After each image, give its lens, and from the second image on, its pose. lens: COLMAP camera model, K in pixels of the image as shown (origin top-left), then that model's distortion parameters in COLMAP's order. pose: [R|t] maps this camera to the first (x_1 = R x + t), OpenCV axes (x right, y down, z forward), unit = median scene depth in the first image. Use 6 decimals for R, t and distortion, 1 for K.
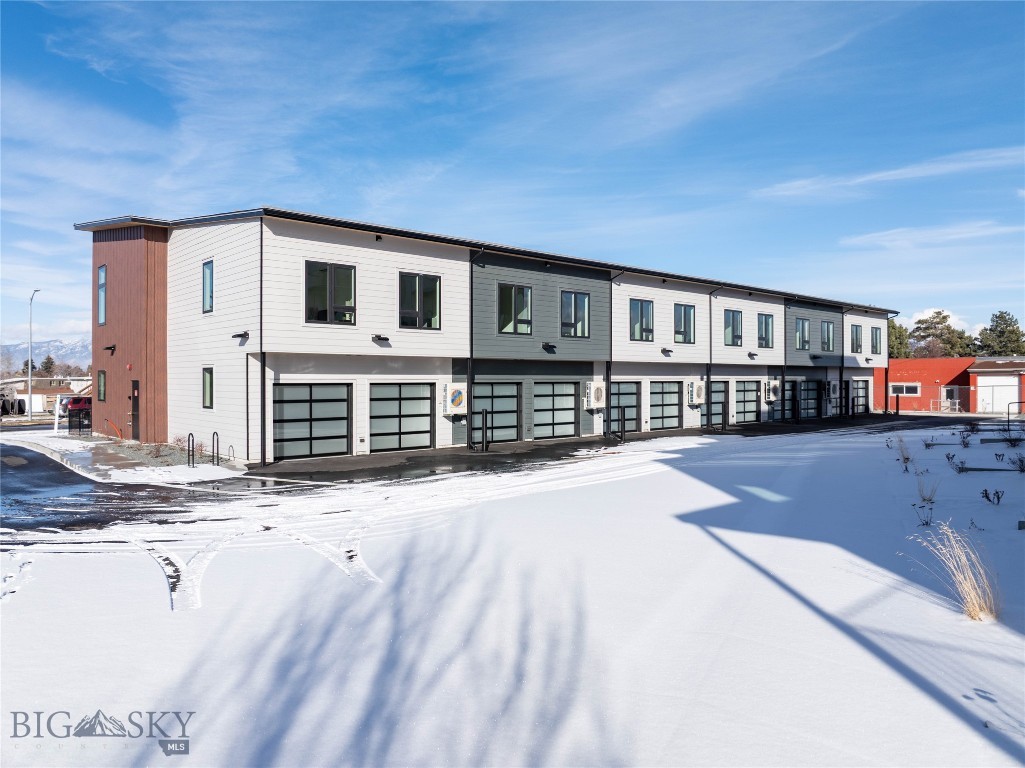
lens RADIAL K [[720.6, 0, 512.5], [0, 720.6, 384.0], [0, 0, 1]] dist [-0.046307, 0.002259]
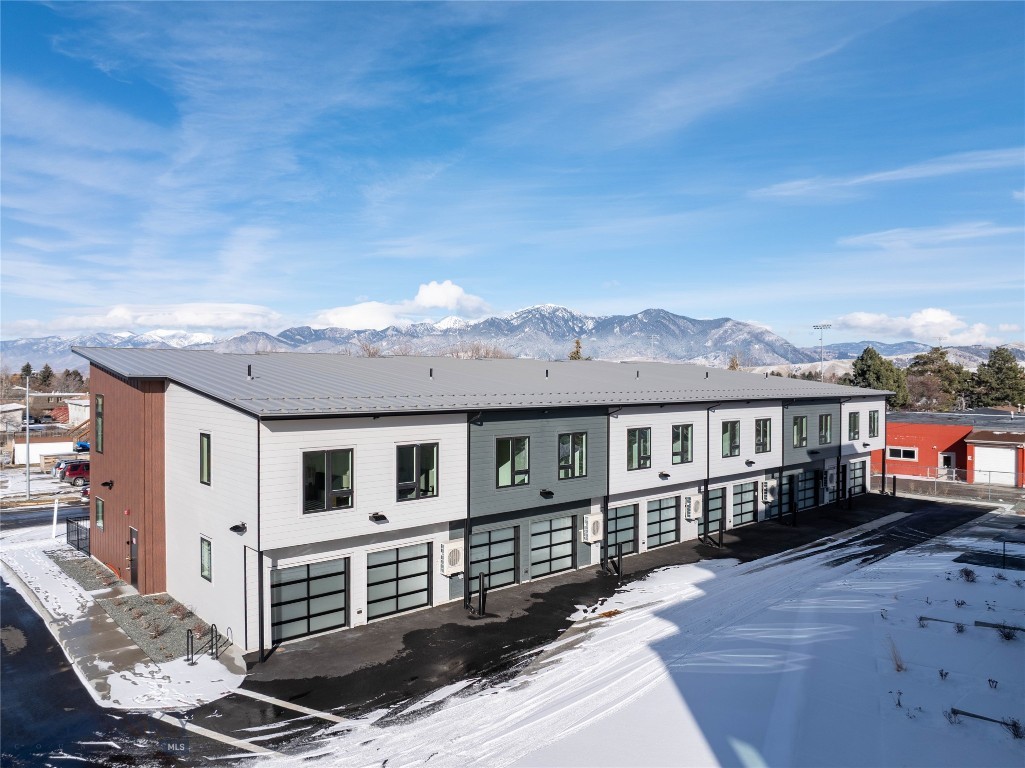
lens RADIAL K [[721.9, 0, 510.8], [0, 721.9, 366.2], [0, 0, 1]] dist [-0.053570, 0.005371]
pose [[0.999975, 0.007106, 0.000082, -0.000106], [-0.007102, 0.999759, -0.020763, -0.112574], [-0.000230, 0.020762, 0.999784, -0.002549]]
